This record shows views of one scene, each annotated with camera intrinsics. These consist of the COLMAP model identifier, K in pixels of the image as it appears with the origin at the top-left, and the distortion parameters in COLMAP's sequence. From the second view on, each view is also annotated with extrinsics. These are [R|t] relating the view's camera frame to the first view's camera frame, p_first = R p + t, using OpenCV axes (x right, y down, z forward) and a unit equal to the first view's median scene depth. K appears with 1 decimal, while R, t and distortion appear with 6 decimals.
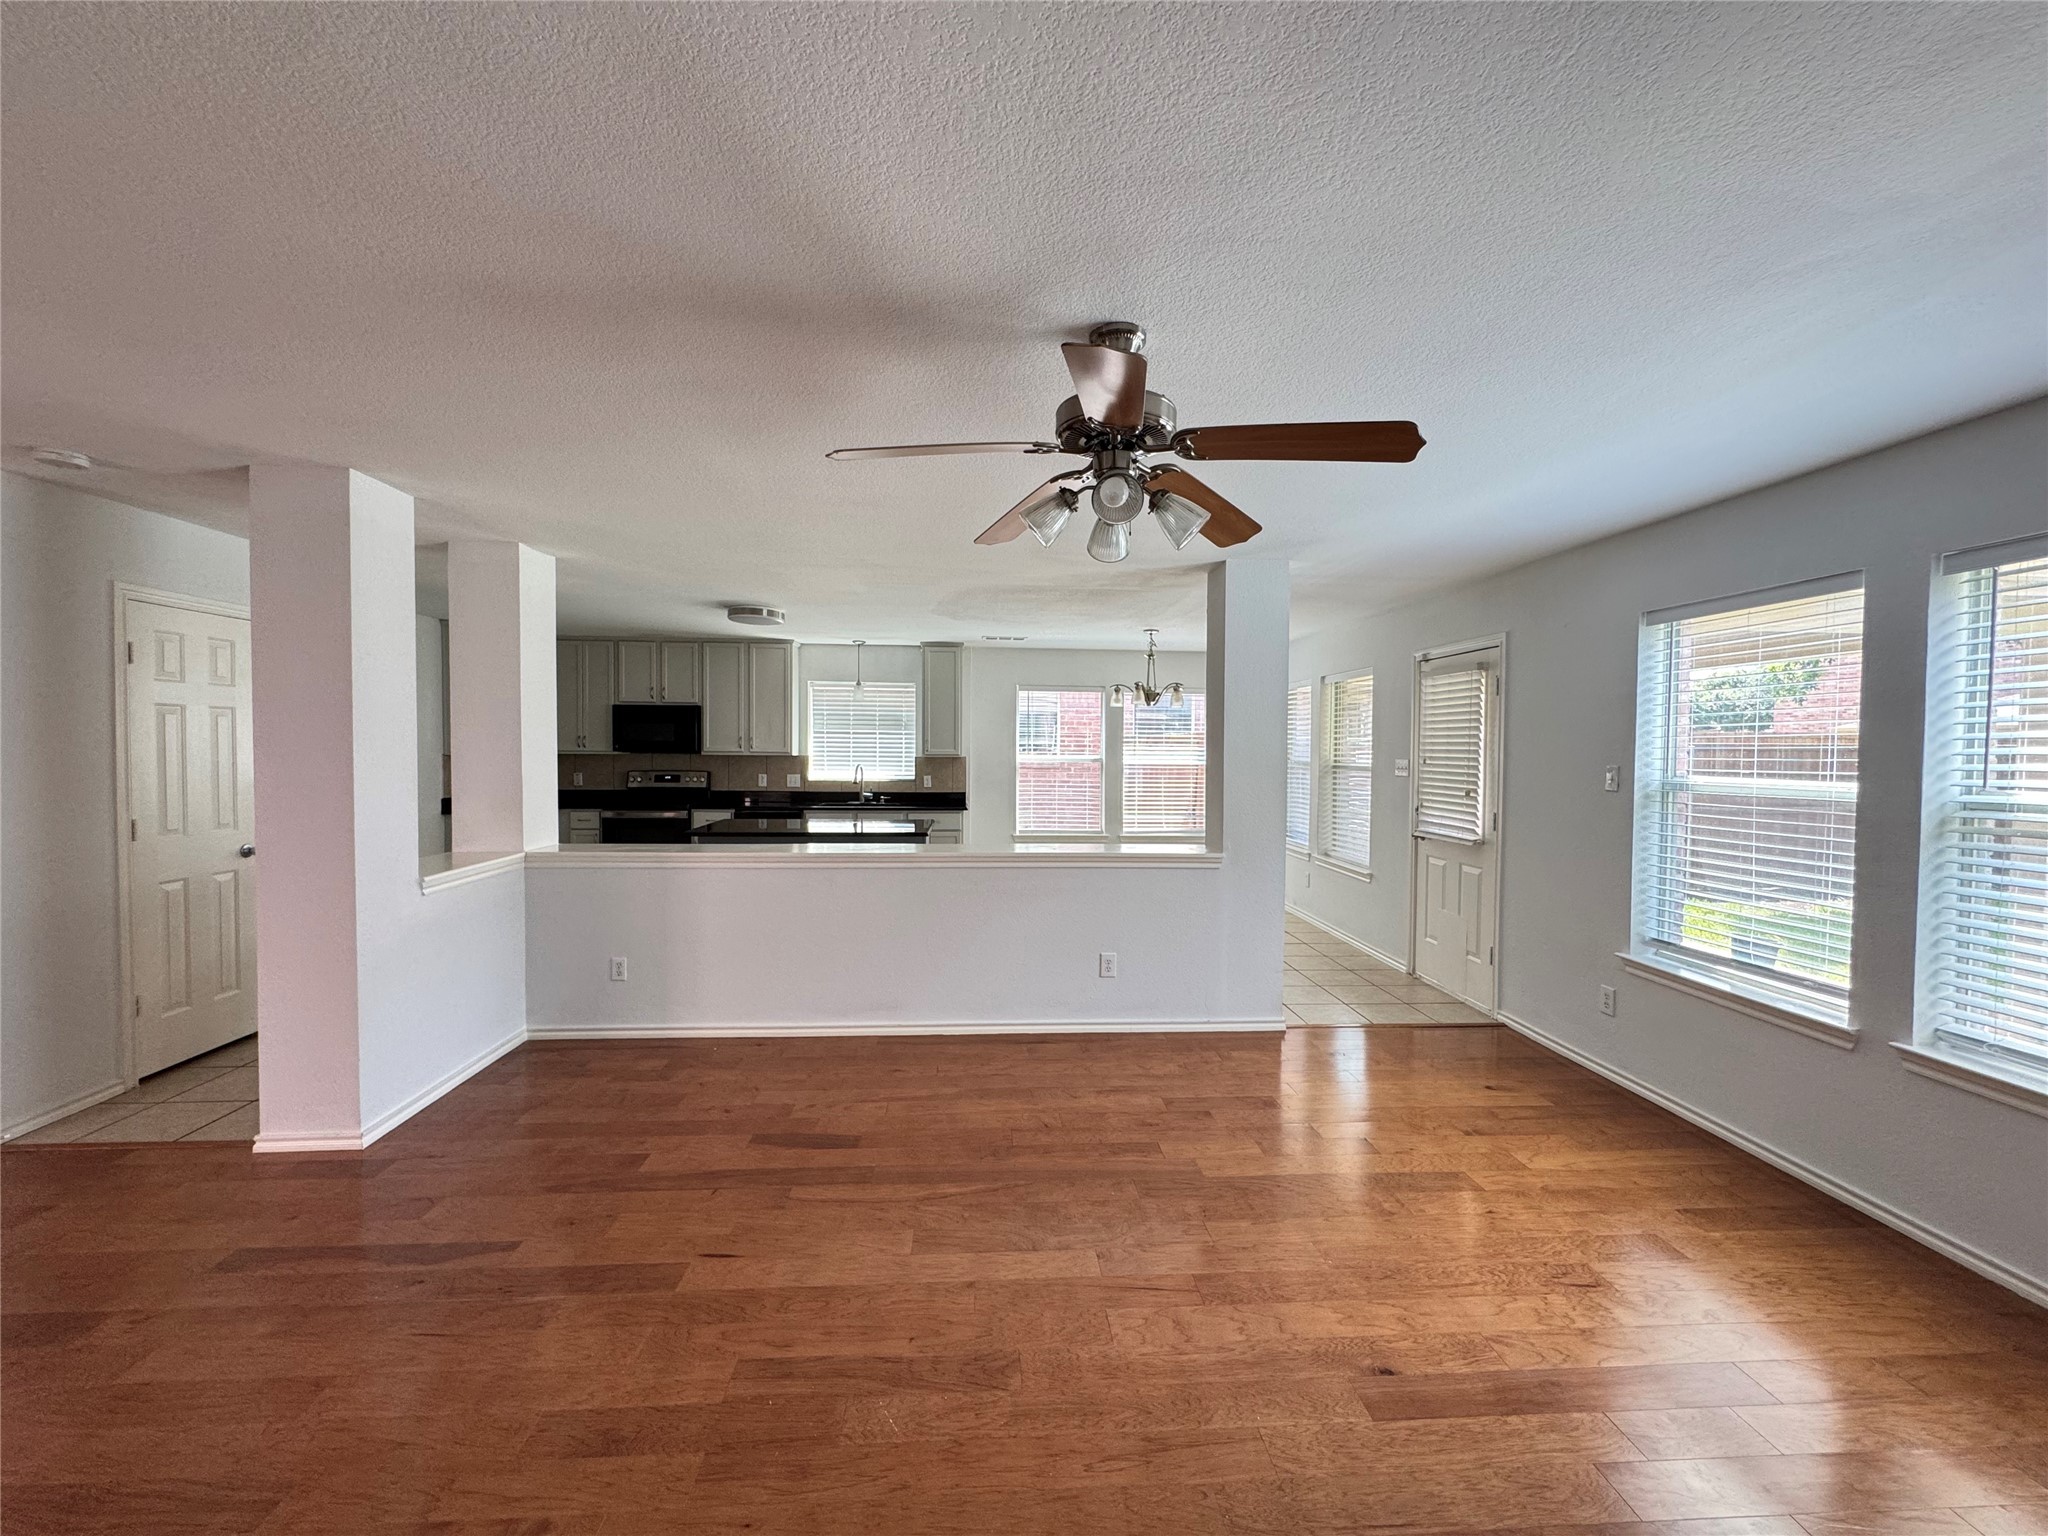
lens RADIAL K [[818.3, 0, 1021.0], [0, 818.3, 769.1], [0, 0, 1]] dist [-0.000996, -0.000164]
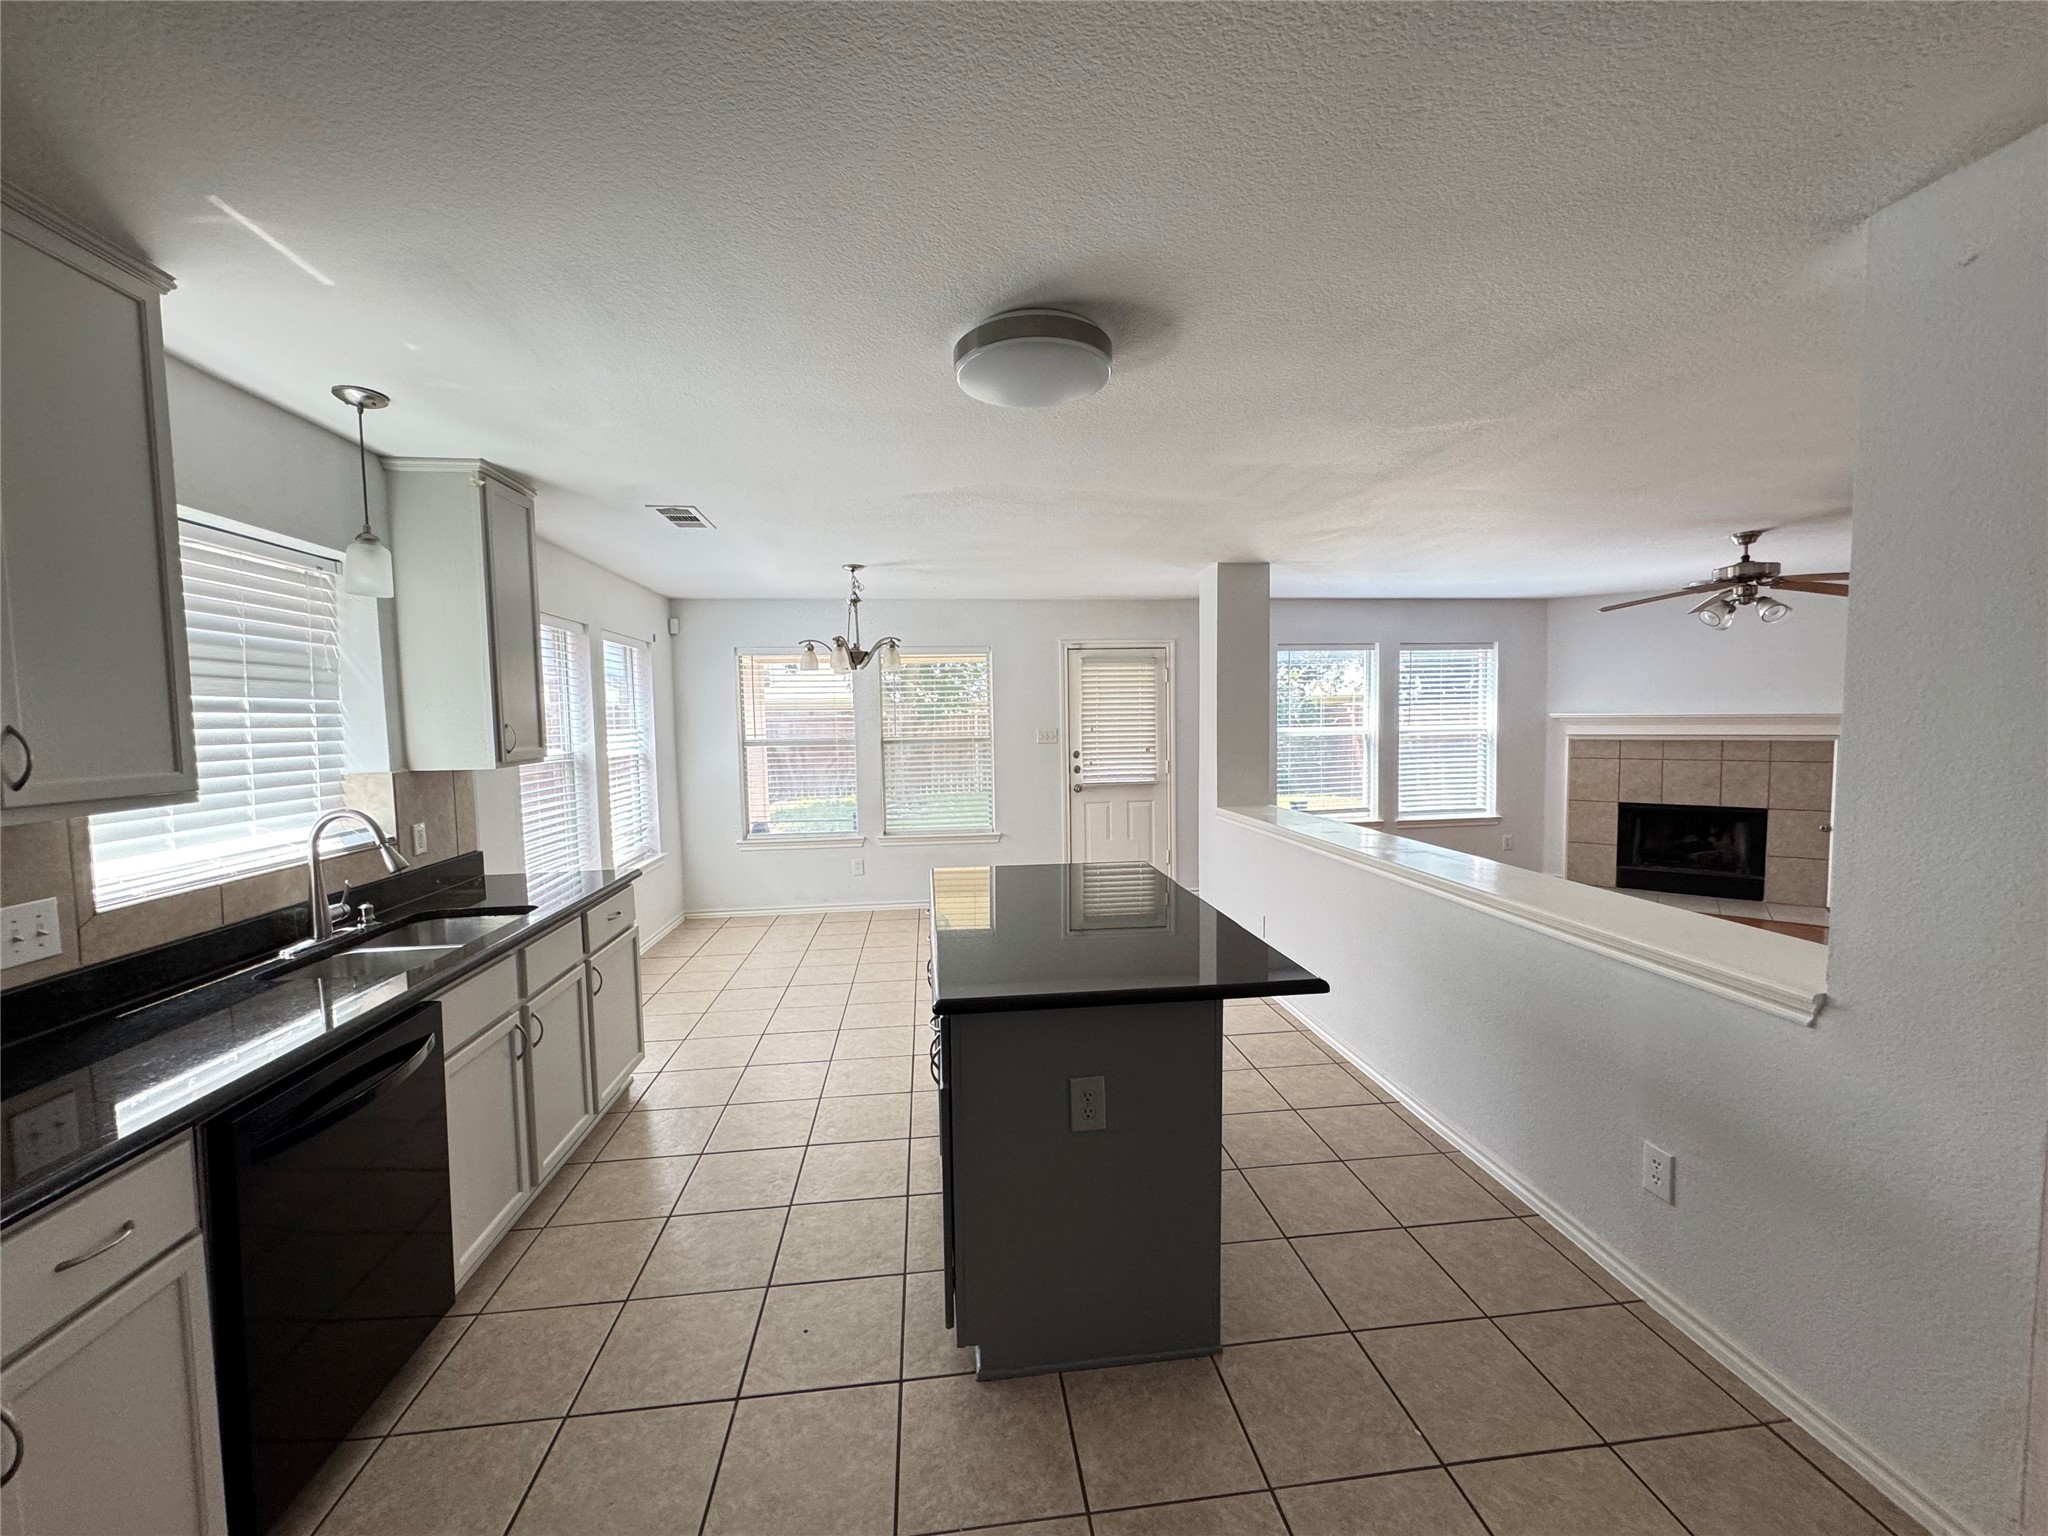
lens RADIAL K [[818.3, 0, 1021.0], [0, 818.3, 769.1], [0, 0, 1]] dist [-0.000996, -0.000164]
pose [[-0.054626, -0.073847, 0.995772, -0.952170], [0.044489, 0.996091, 0.076311, -0.060932], [-0.997515, 0.048470, -0.051127, 1.433446]]
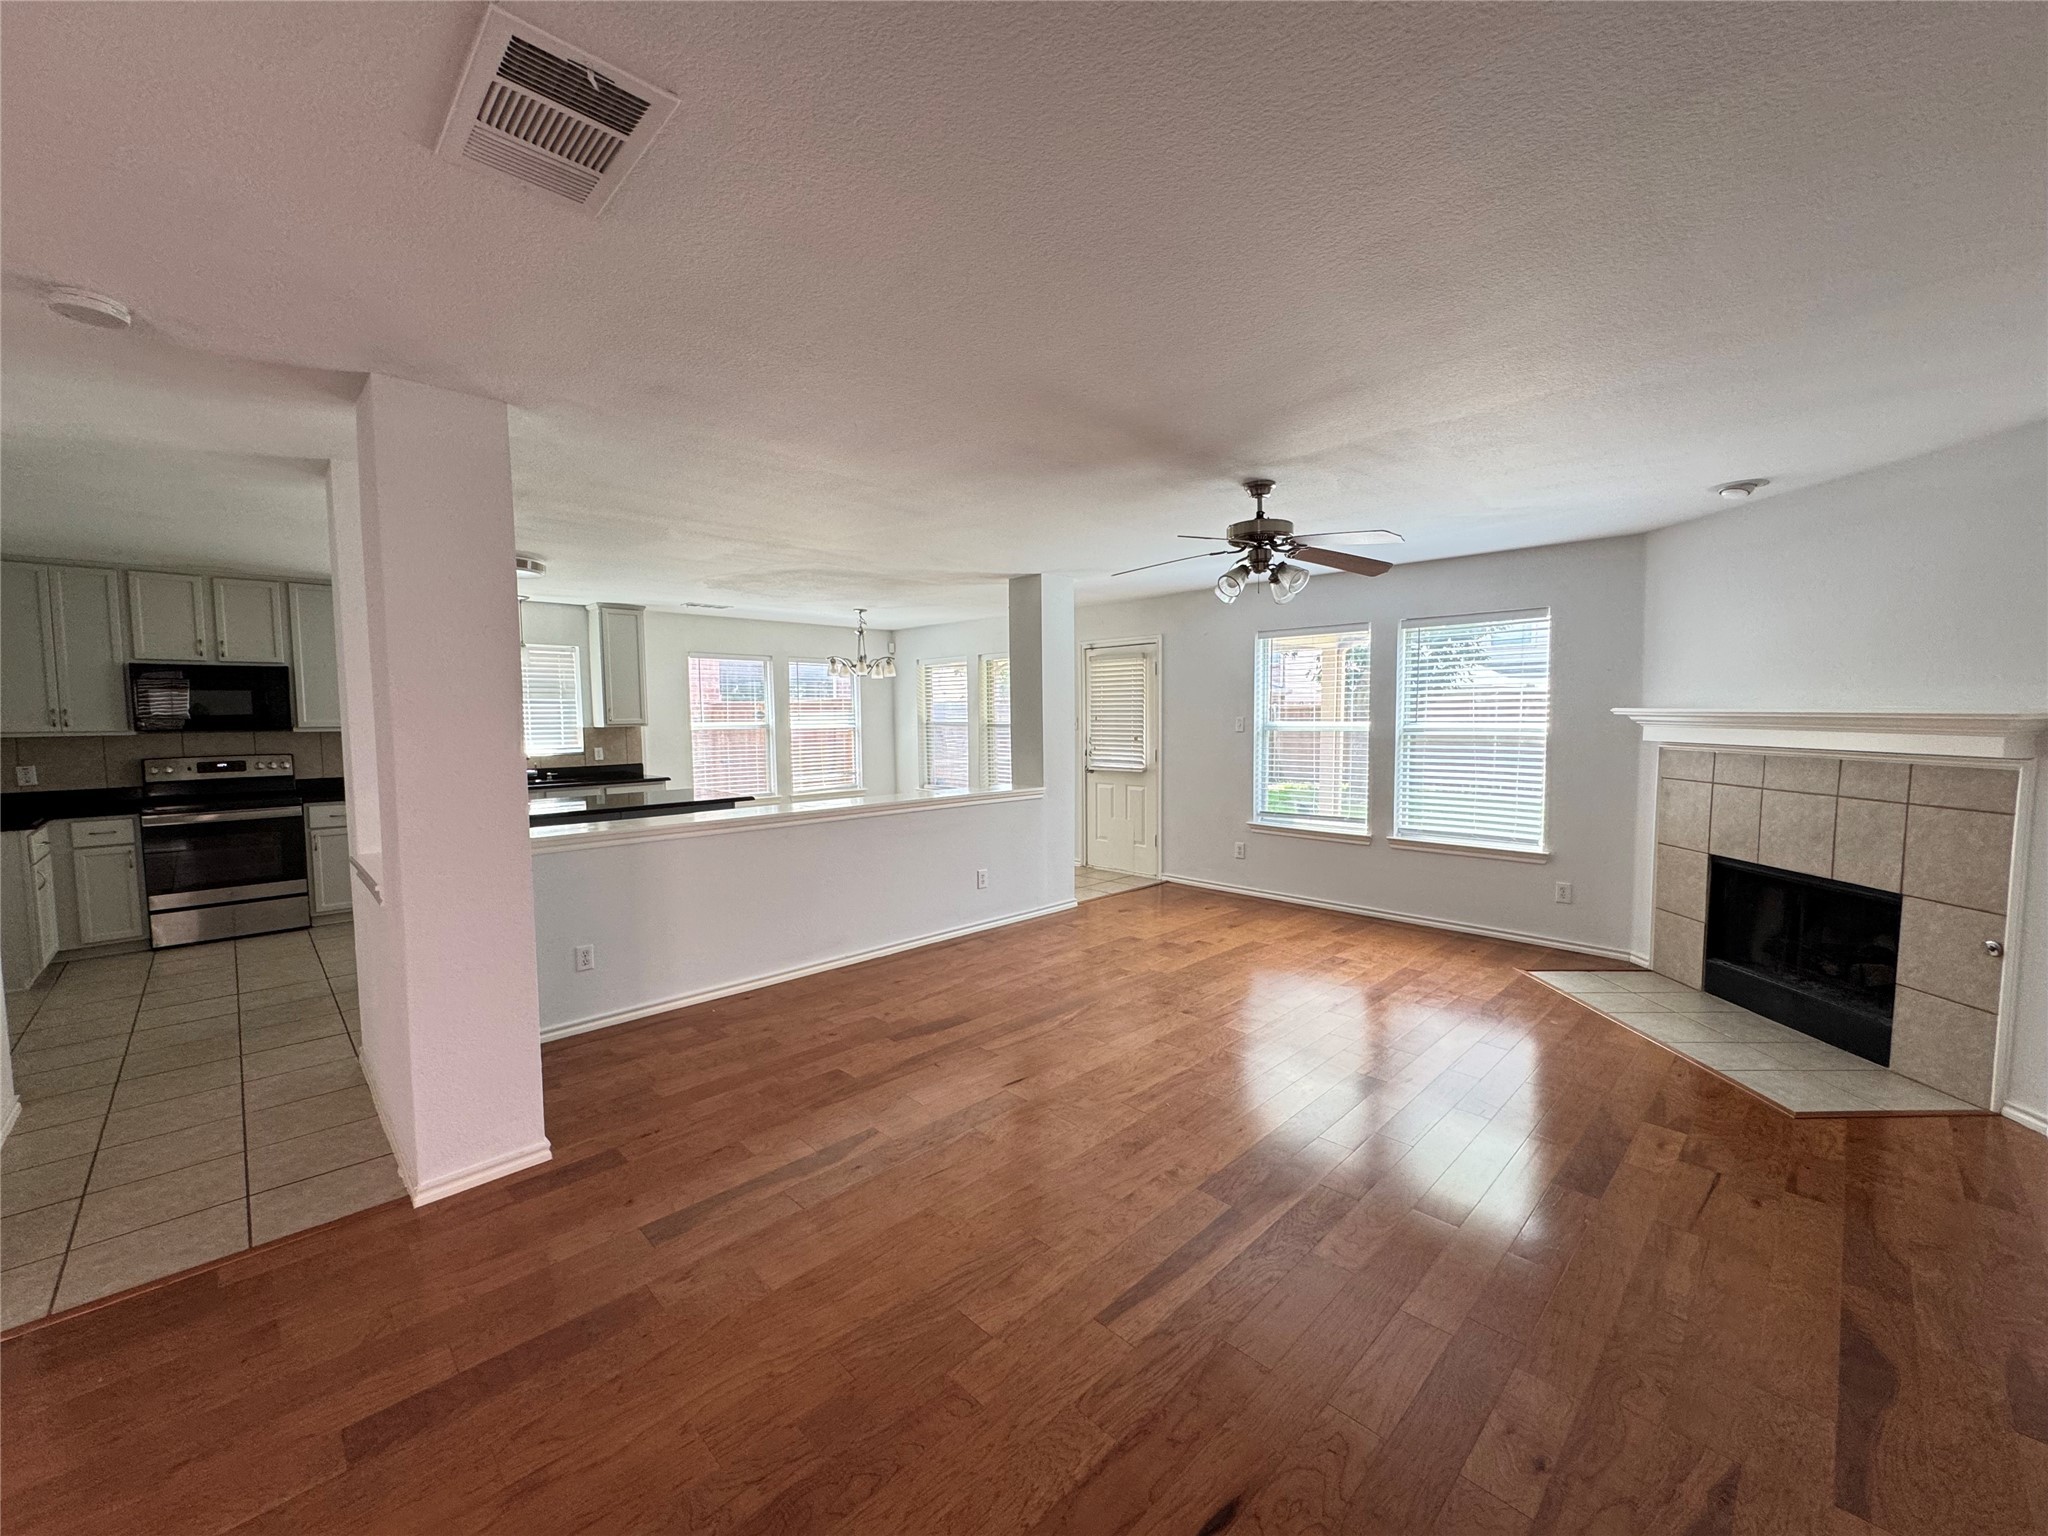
lens RADIAL K [[818.3, 0, 1021.0], [0, 818.3, 769.1], [0, 0, 1]] dist [-0.000996, -0.000164]
pose [[0.756389, -0.060357, 0.651331, -0.685595], [0.033026, 0.997988, 0.054127, -0.003824], [-0.653287, -0.019430, 0.756861, -0.023576]]
